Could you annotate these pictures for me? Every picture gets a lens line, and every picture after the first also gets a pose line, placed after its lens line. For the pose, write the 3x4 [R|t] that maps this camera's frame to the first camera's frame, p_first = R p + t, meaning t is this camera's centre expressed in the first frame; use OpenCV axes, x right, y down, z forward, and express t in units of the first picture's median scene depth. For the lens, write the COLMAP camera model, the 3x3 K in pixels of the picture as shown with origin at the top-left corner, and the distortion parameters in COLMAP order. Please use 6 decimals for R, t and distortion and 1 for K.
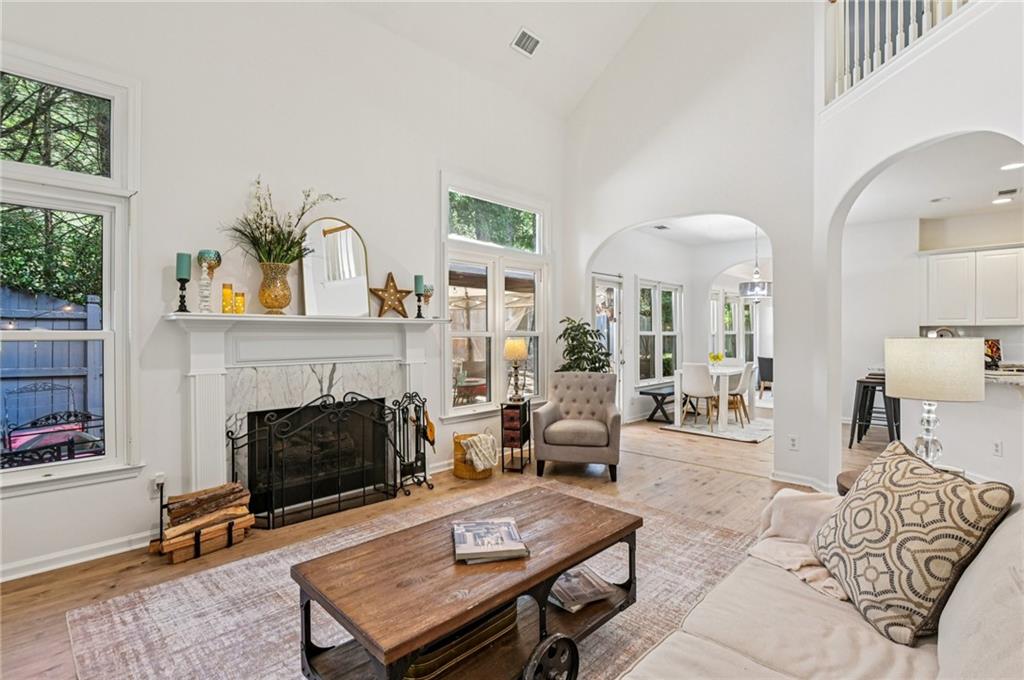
lens RADIAL K [[478.8, 0, 512.0], [0, 478.8, 340.0], [0, 0, 1]] dist [-0.001894, 0.000008]
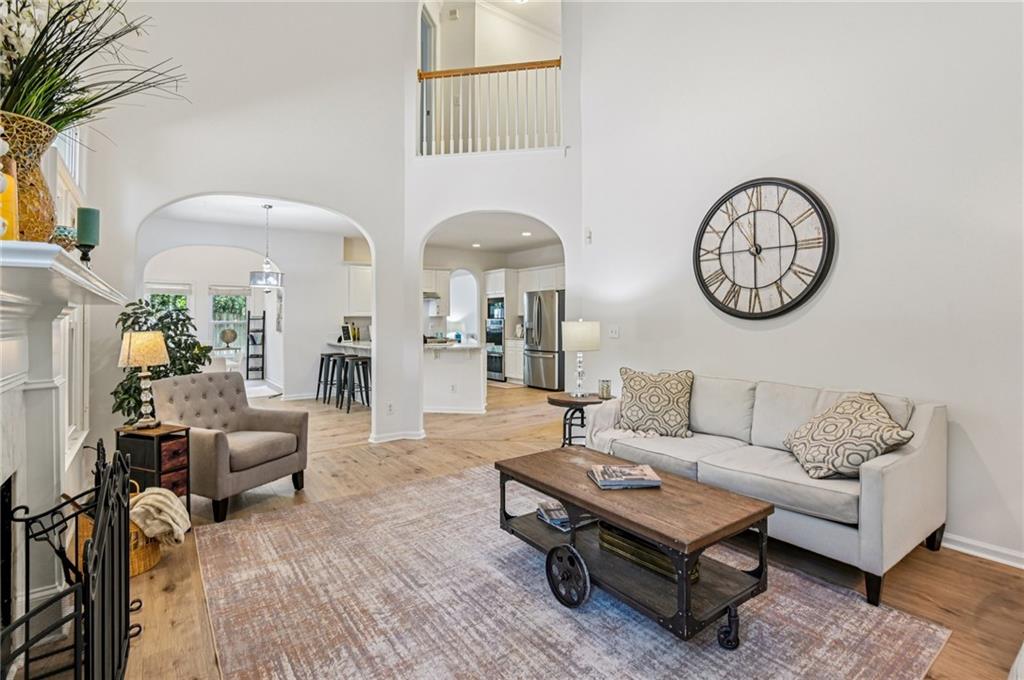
lens RADIAL K [[482.6, 0, 515.8], [0, 482.6, 322.6], [0, 0, 1]] dist [-0.001765, -0.000078]
pose [[0.158770, -0.003342, 0.987310, -0.631353], [0.019715, 0.999806, 0.000214, -0.004353], [-0.987119, 0.019431, 0.158805, 0.485866]]
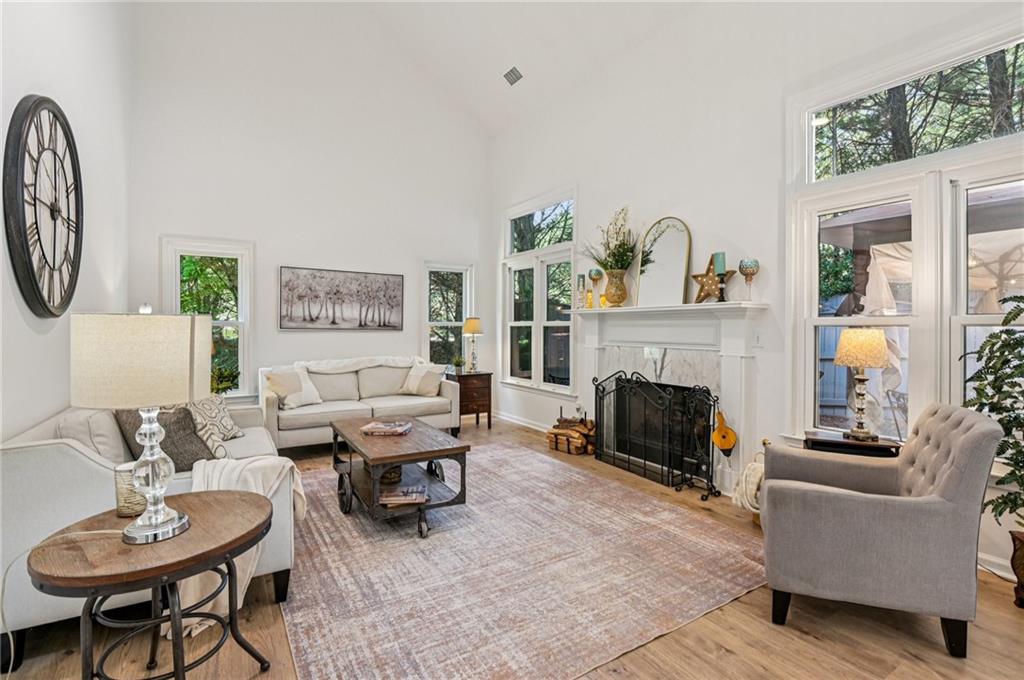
lens RADIAL K [[482.6, 0, 515.8], [0, 482.6, 322.6], [0, 0, 1]] dist [-0.001765, -0.000078]
pose [[-0.239040, -0.011063, -0.970947, 0.756723], [-0.012009, 0.999892, -0.008436, 0.002795], [0.970935, 0.009643, -0.239148, 0.876827]]
